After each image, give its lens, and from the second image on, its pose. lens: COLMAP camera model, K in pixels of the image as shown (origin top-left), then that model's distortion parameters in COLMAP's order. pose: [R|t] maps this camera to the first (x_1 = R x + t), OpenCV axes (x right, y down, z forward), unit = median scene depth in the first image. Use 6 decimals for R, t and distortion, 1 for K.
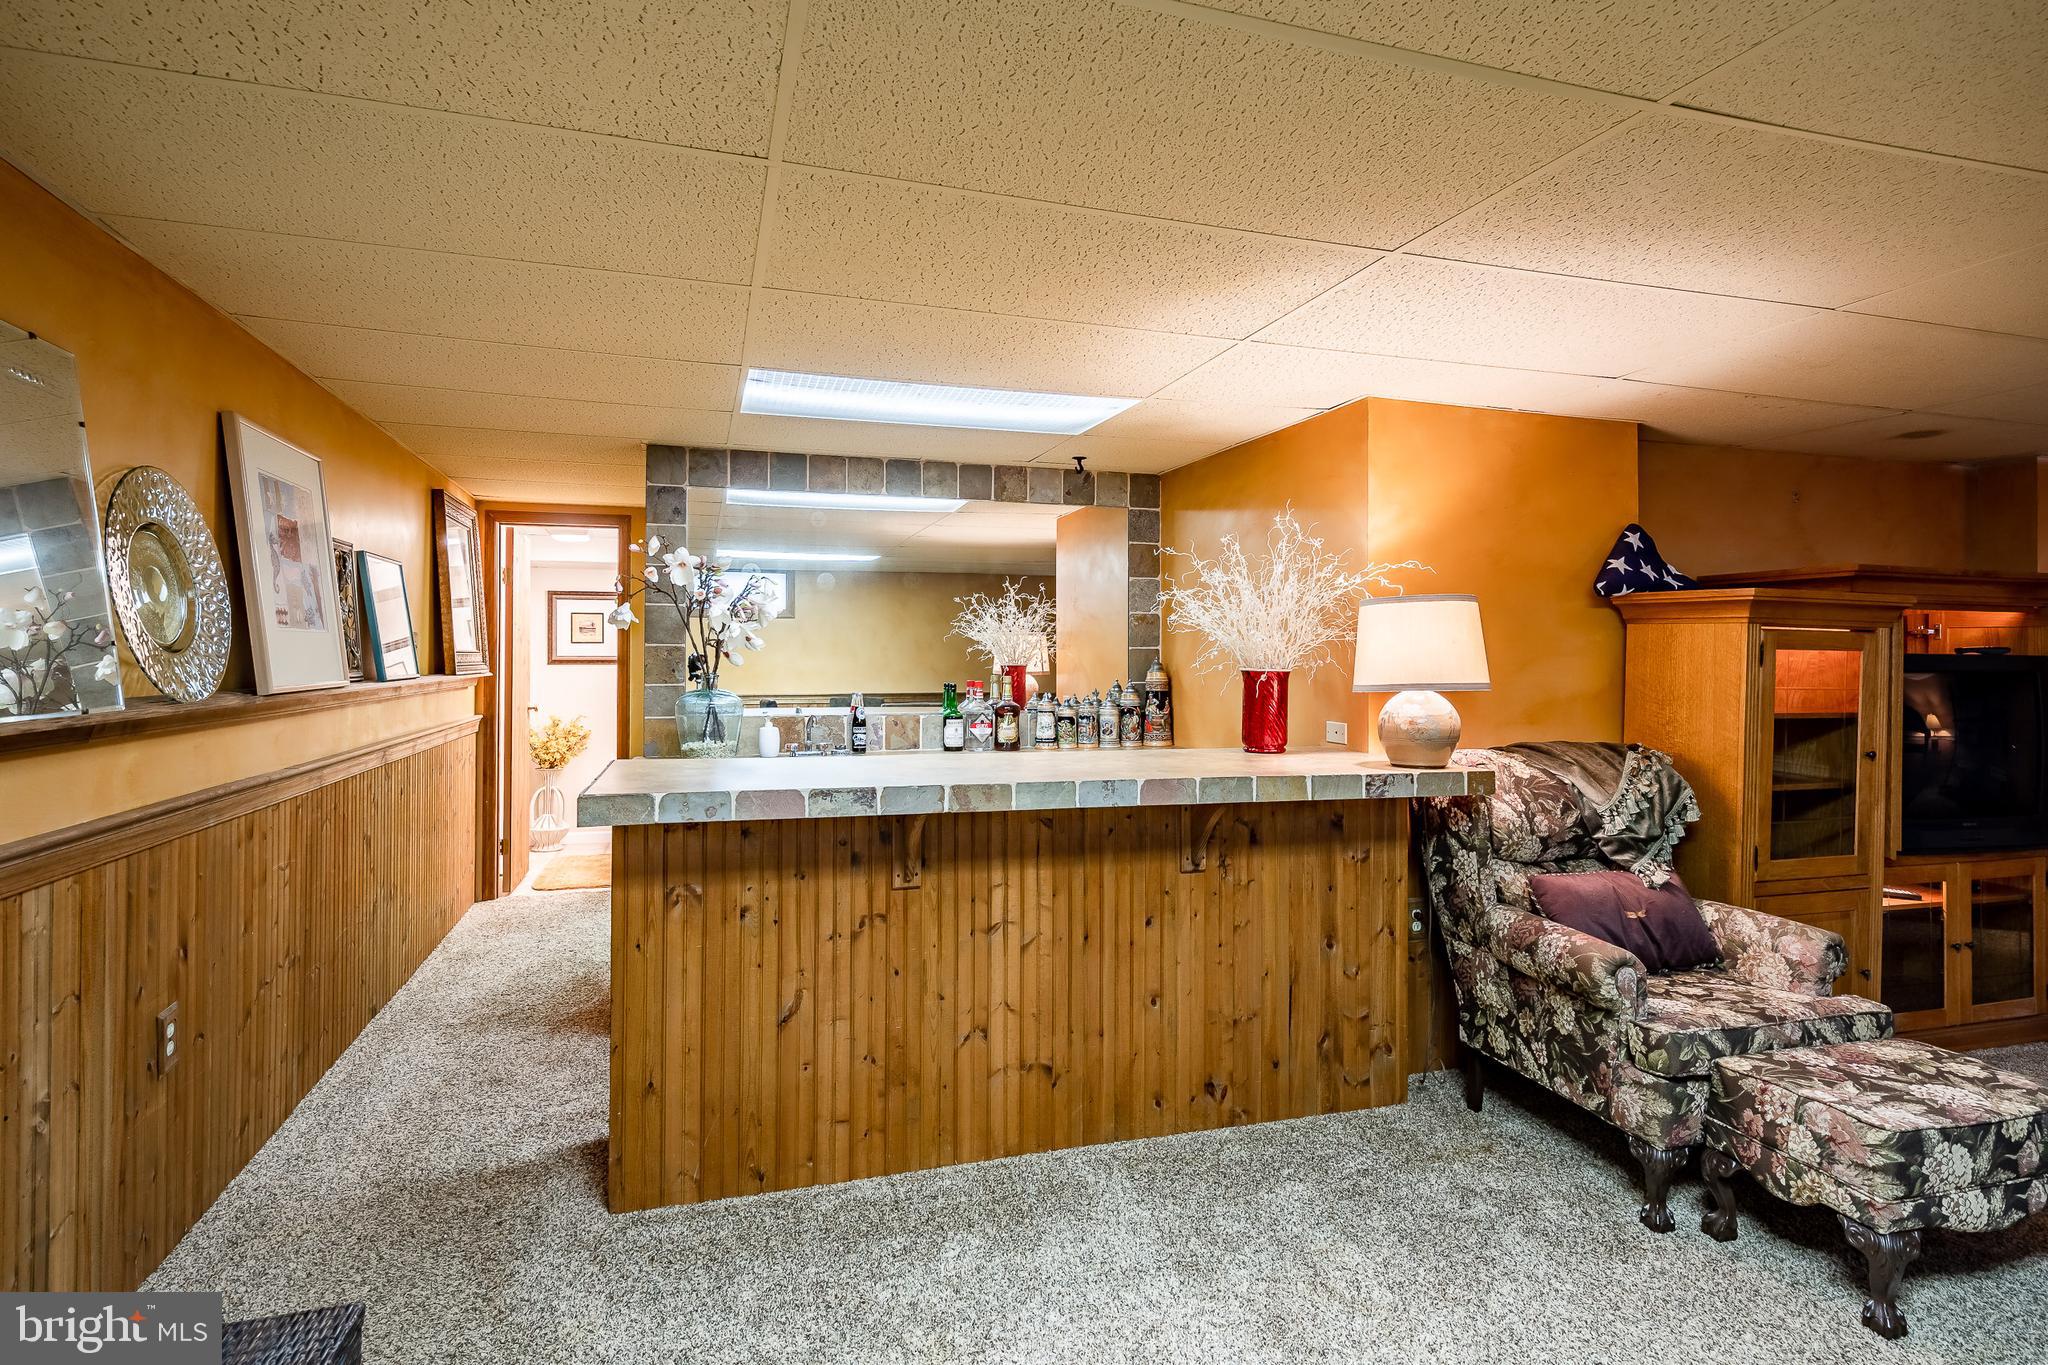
lens RADIAL K [[1062.6, 0, 1023.5], [0, 1062.6, 675.2], [0, 0, 1]] dist [-0.000061, 0.000003]
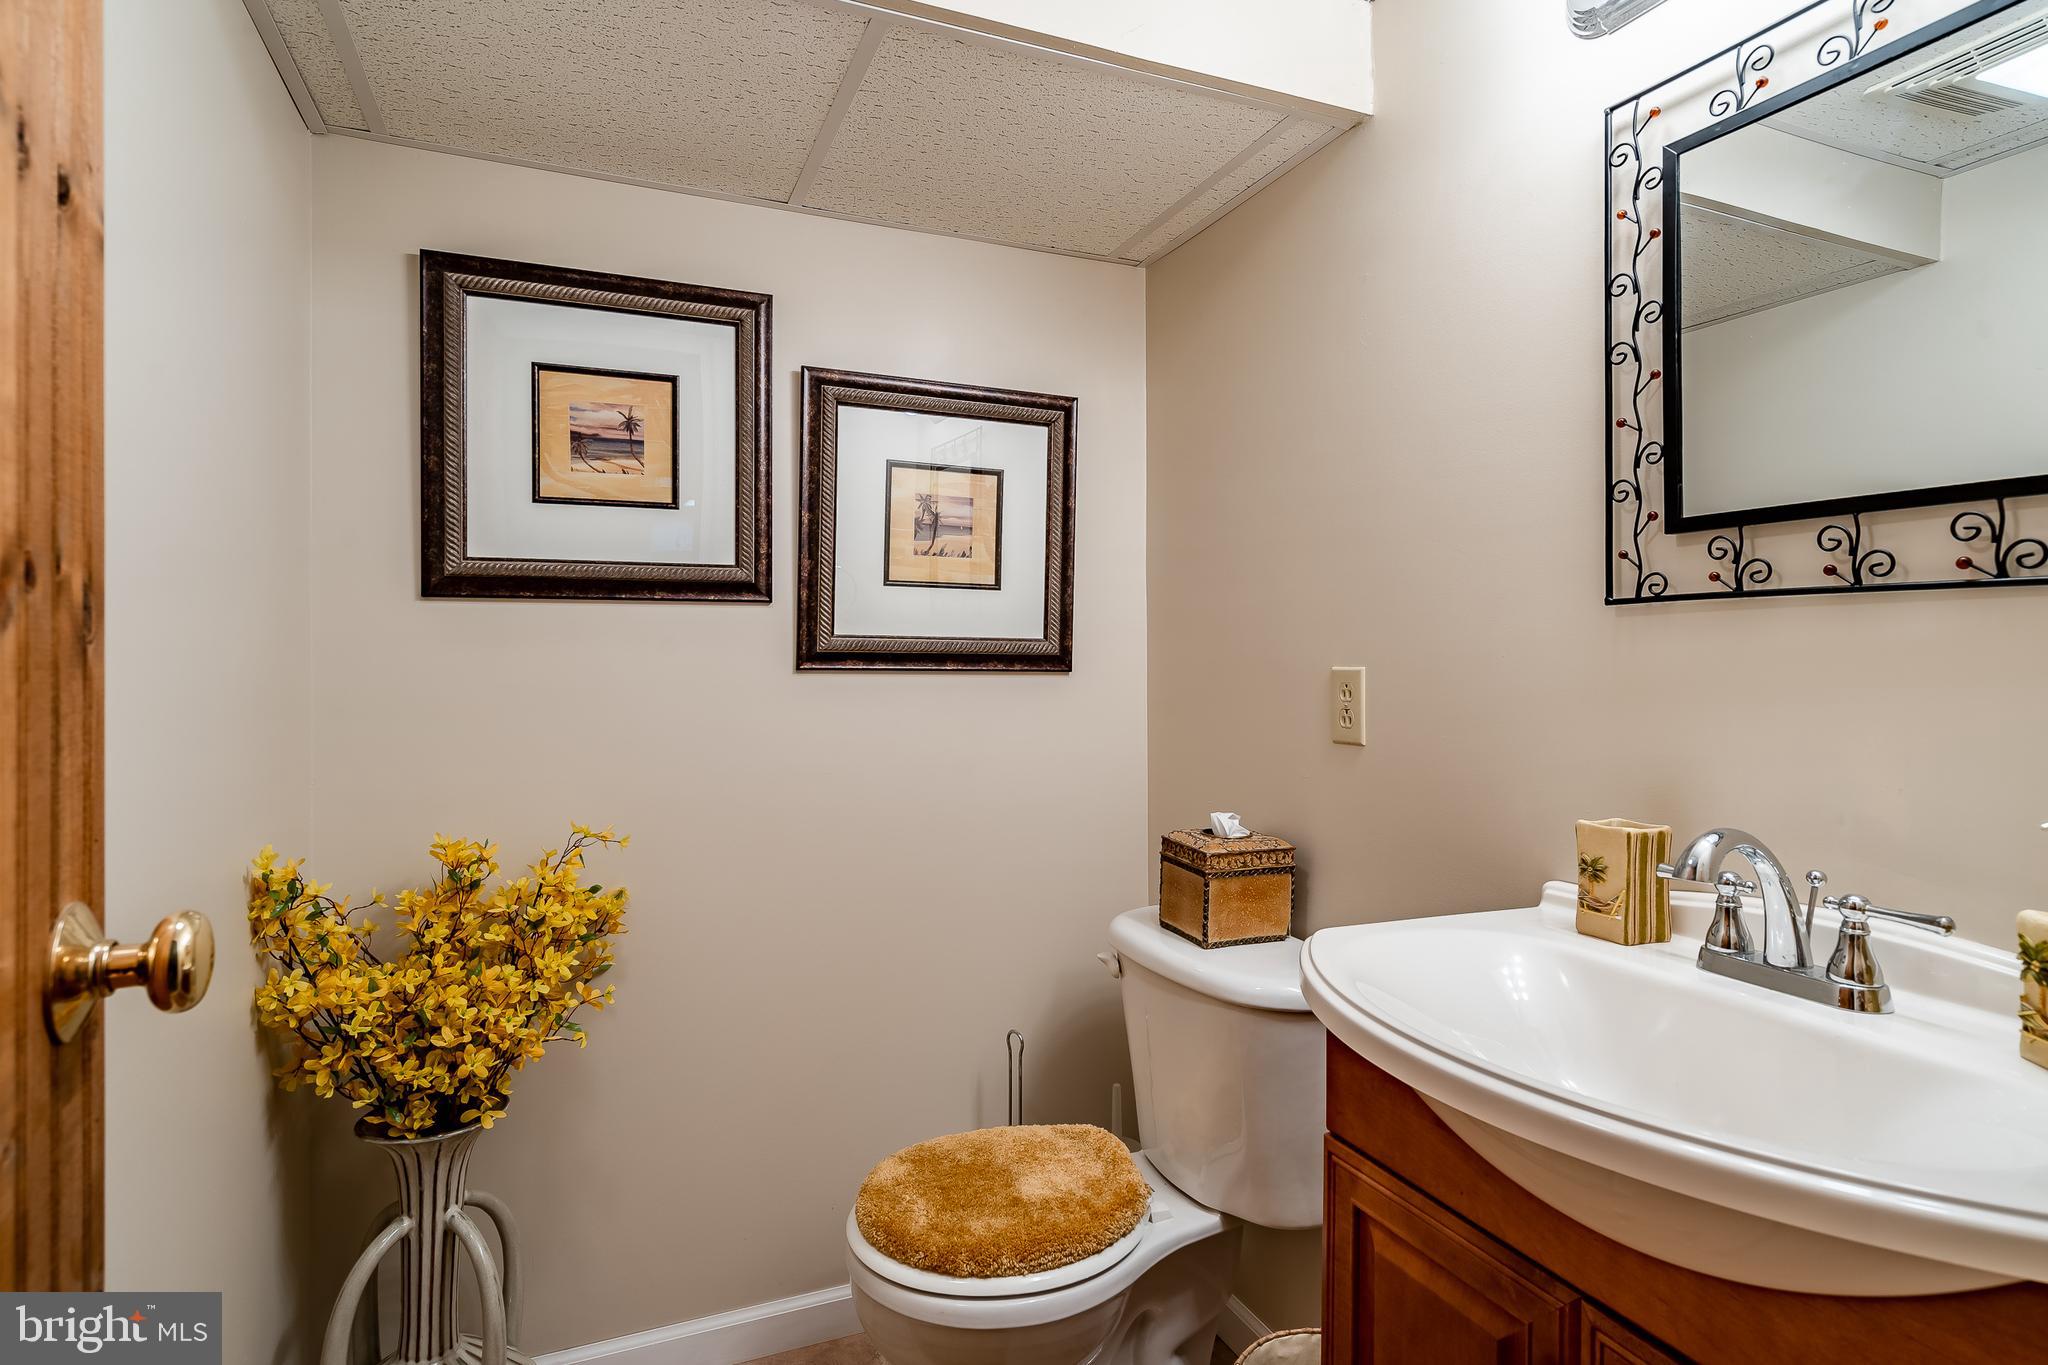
lens RADIAL K [[1062.6, 0, 1023.7], [0, 1062.6, 674.7], [0, 0, 1]] dist [-0.000061, 0.000003]
pose [[0.994996, -0.001645, 0.099906, -0.351437], [0.001111, 0.999985, 0.005405, 0.004318], [-0.099913, -0.005267, 0.994982, 0.781245]]
